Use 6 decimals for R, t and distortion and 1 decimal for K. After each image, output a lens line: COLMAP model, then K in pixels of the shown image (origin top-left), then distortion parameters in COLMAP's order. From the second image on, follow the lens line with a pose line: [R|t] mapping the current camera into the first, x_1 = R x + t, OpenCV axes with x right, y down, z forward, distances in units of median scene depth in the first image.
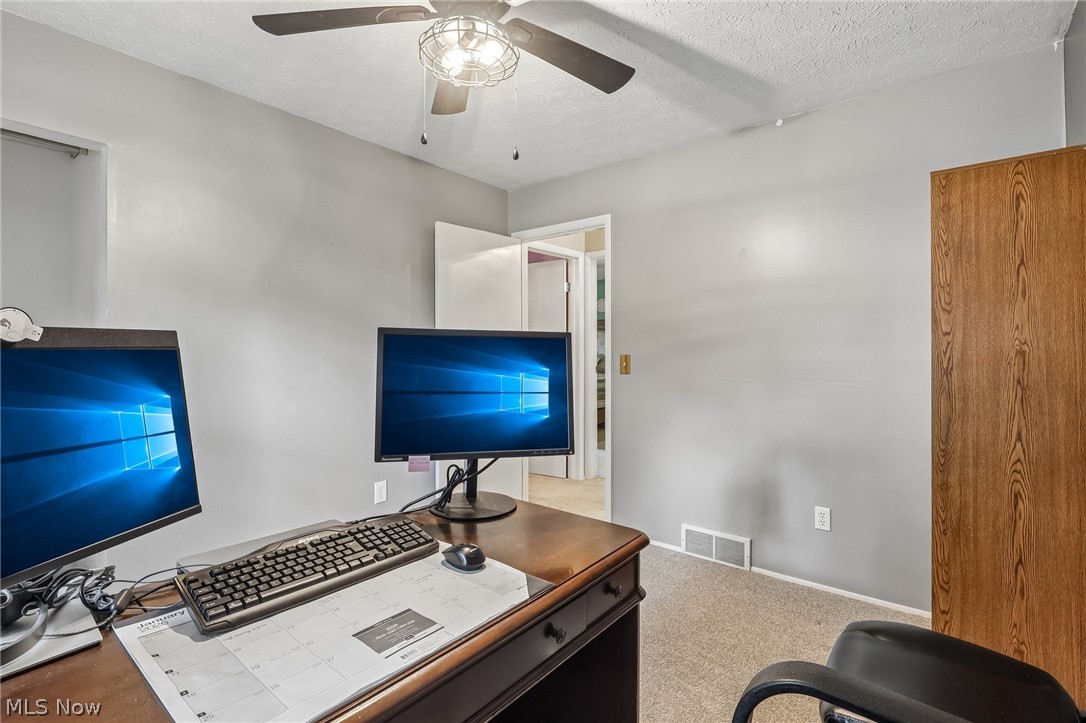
lens RADIAL K [[516.6, 0, 546.2], [0, 516.6, 351.0], [0, 0, 1]] dist [-0.001579, -0.000247]
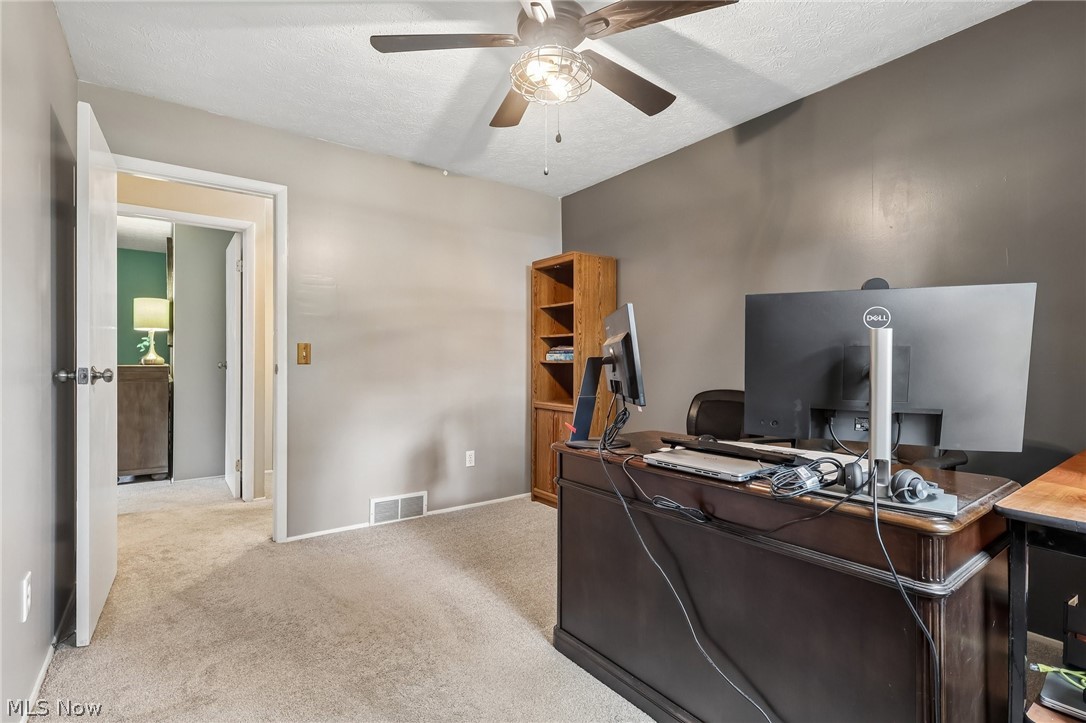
lens RADIAL K [[516.6, 0, 546.2], [0, 516.6, 351.0], [0, 0, 1]] dist [-0.001579, -0.000247]
pose [[0.254240, 0.011351, 0.967074, -0.776539], [-0.003587, 0.999935, -0.010793, 0.034857], [-0.967134, -0.000725, 0.254265, 0.403585]]
